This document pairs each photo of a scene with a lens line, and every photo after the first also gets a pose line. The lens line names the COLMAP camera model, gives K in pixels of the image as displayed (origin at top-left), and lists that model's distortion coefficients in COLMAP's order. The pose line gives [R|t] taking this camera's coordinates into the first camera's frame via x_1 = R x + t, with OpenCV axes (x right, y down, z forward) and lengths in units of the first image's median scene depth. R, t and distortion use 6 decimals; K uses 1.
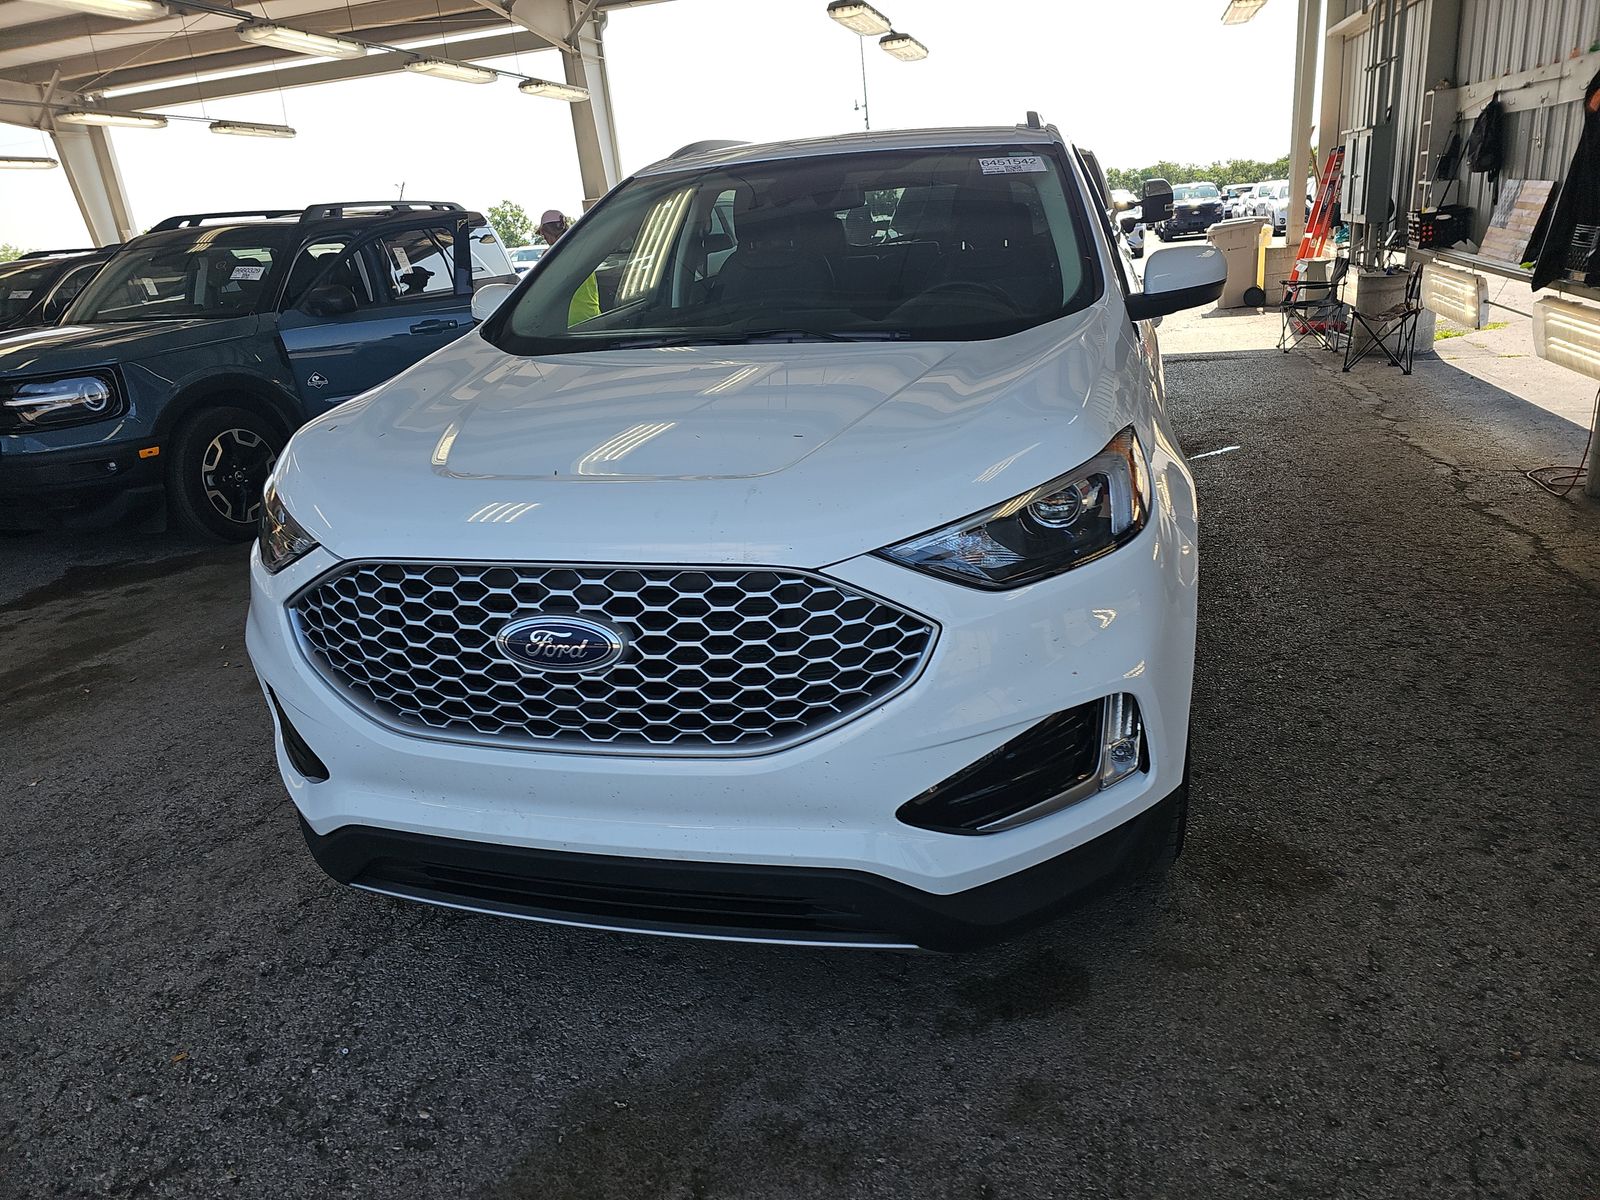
lens RADIAL K [[1056.4, 0, 797.8], [0, 1056.4, 596.2], [0, 0, 1]] dist [0.064614, -0.062914]
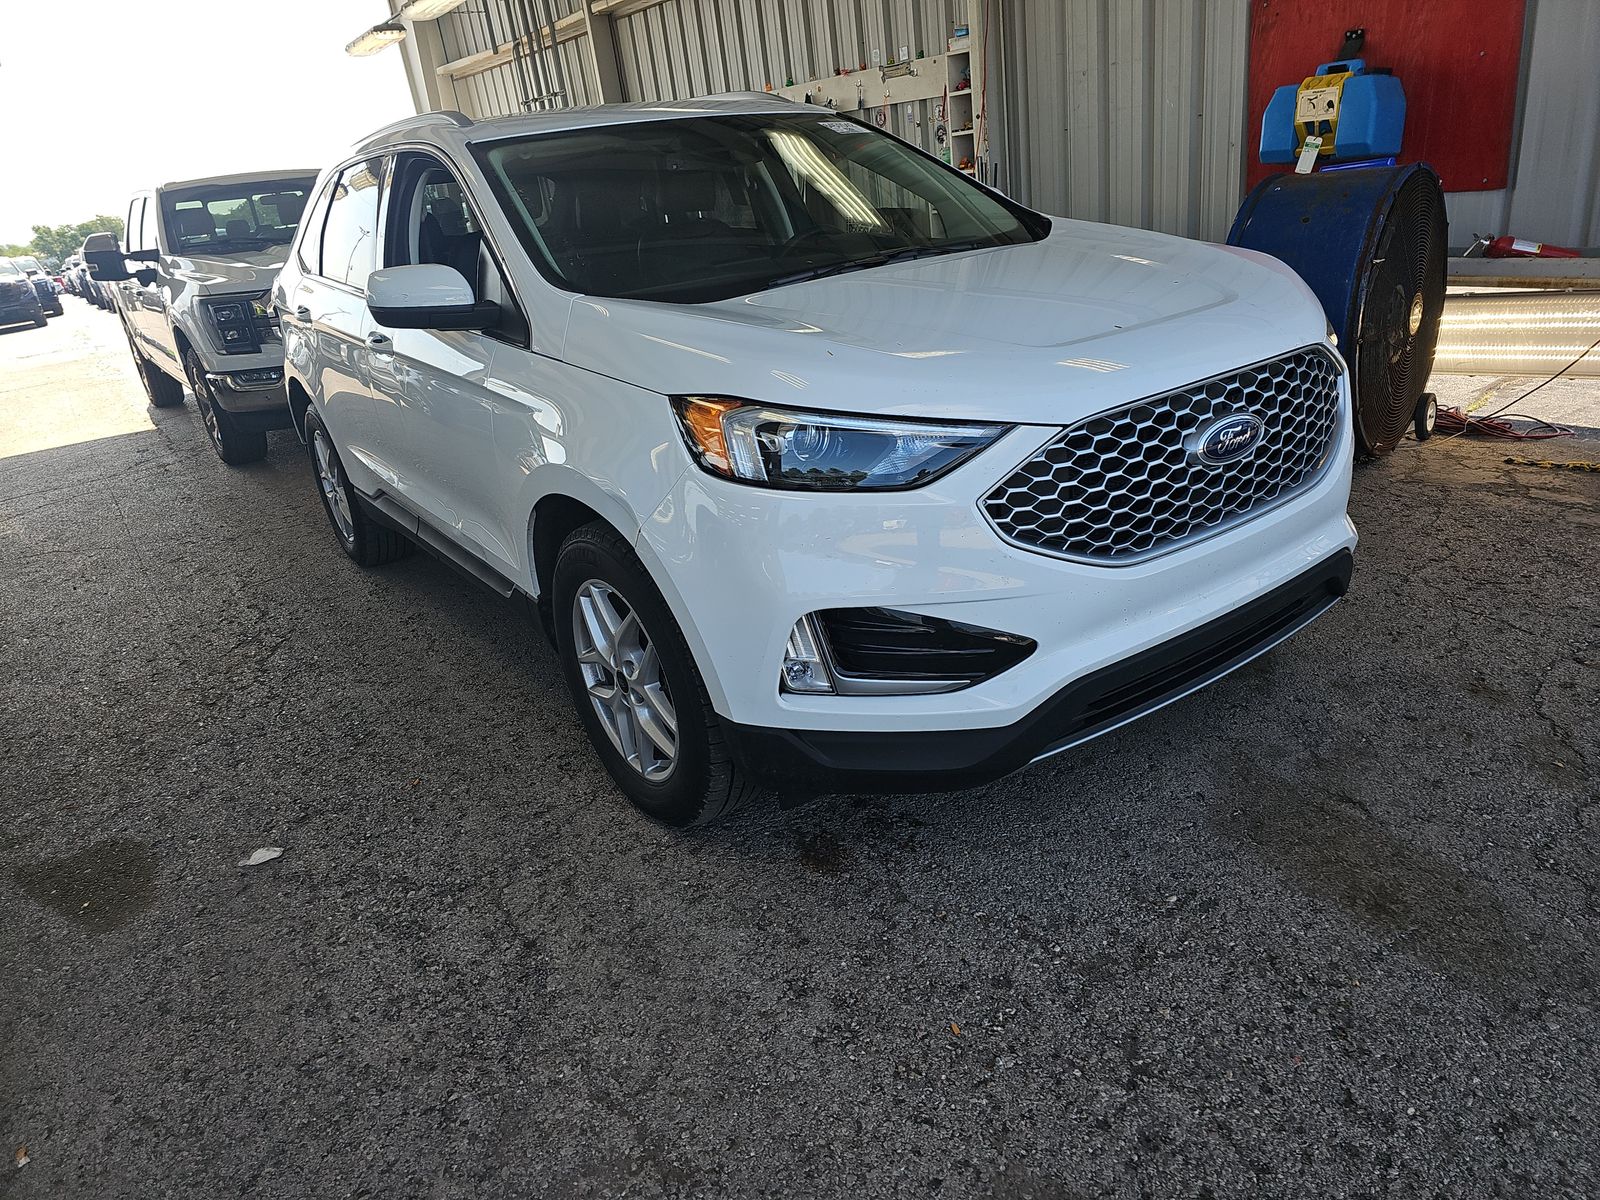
lens RADIAL K [[1062.4, 0, 802.7], [0, 1062.4, 625.8], [0, 0, 1]] dist [0.062911, -0.062652]
pose [[0.629152, -0.303203, 0.715707, -0.654387], [0.319268, 0.940326, 0.117705, -0.025337], [-0.708686, 0.154448, 0.688411, 0.219364]]
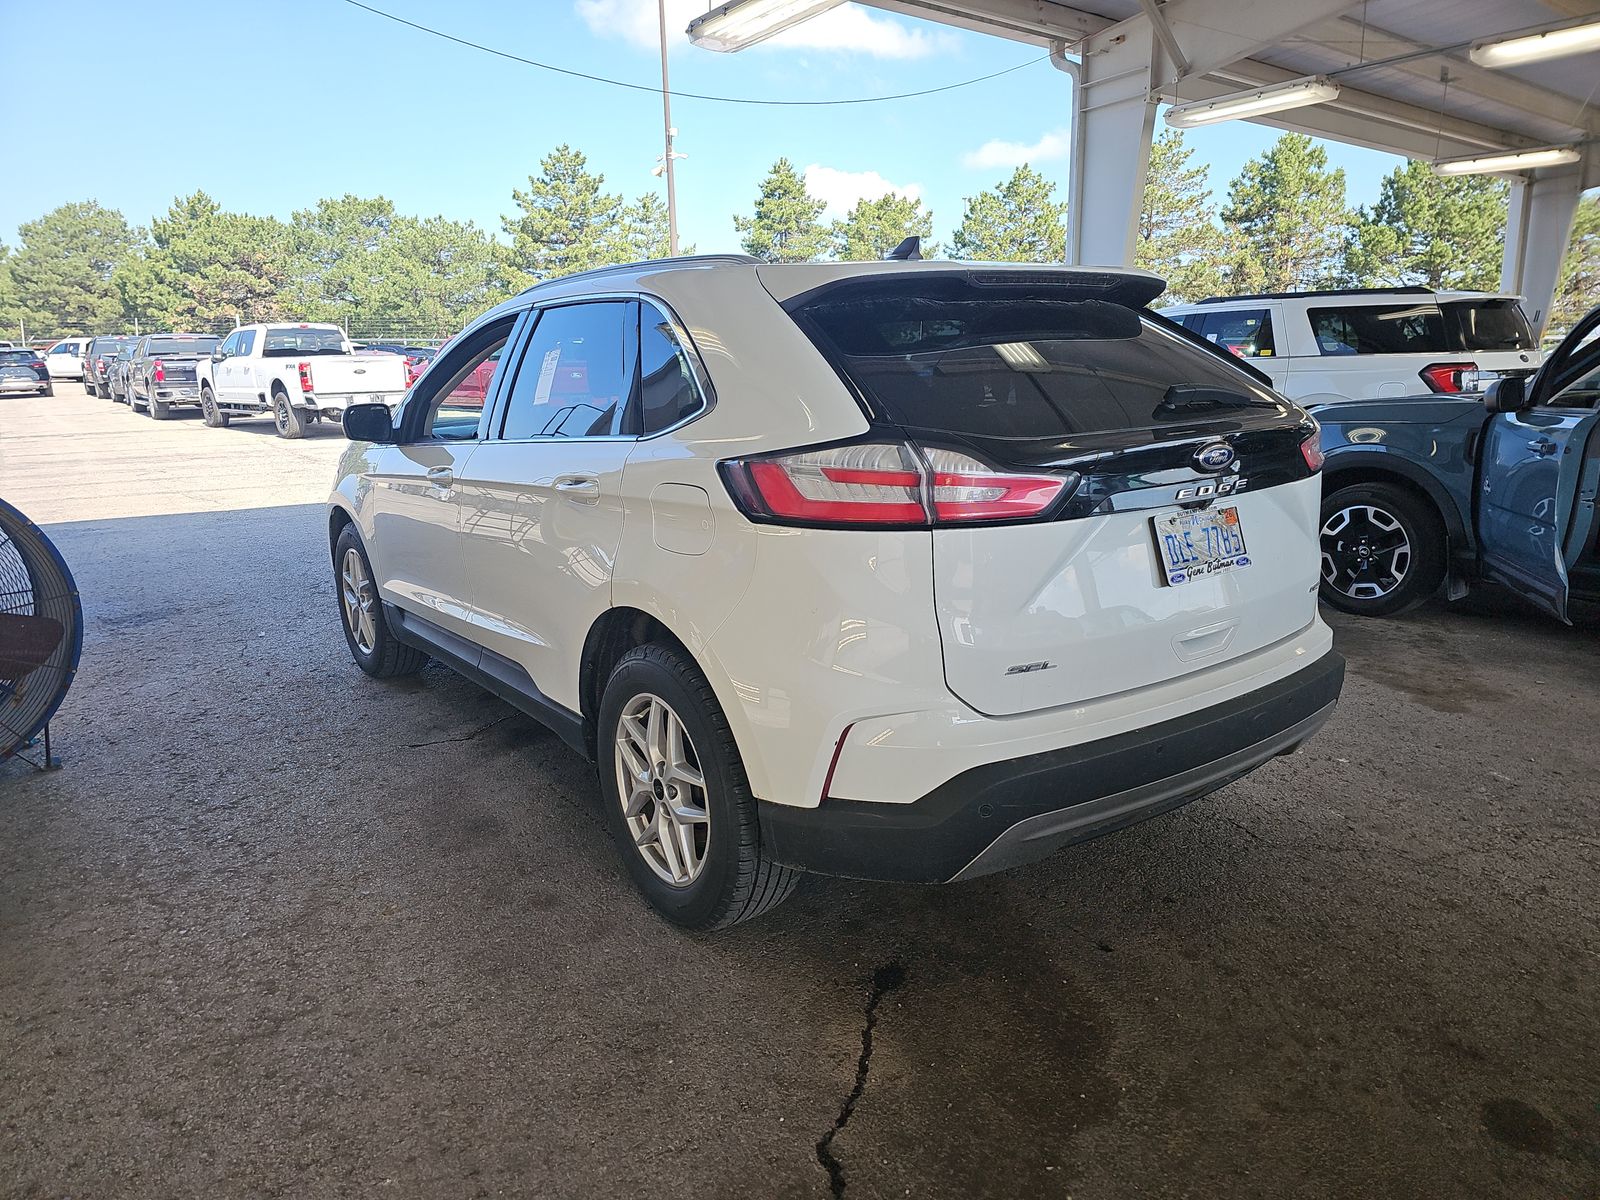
lens RADIAL K [[1062.0, 0, 800.0], [0, 1062.0, 600.0], [0, 0, 1]] dist [0.060974, -0.062292]
pose [[-0.638456, 0.246905, -0.728980, 0.836259], [-0.186393, 0.869351, 0.457696, -0.649851], [0.746747, 0.428096, -0.509021, 1.697372]]
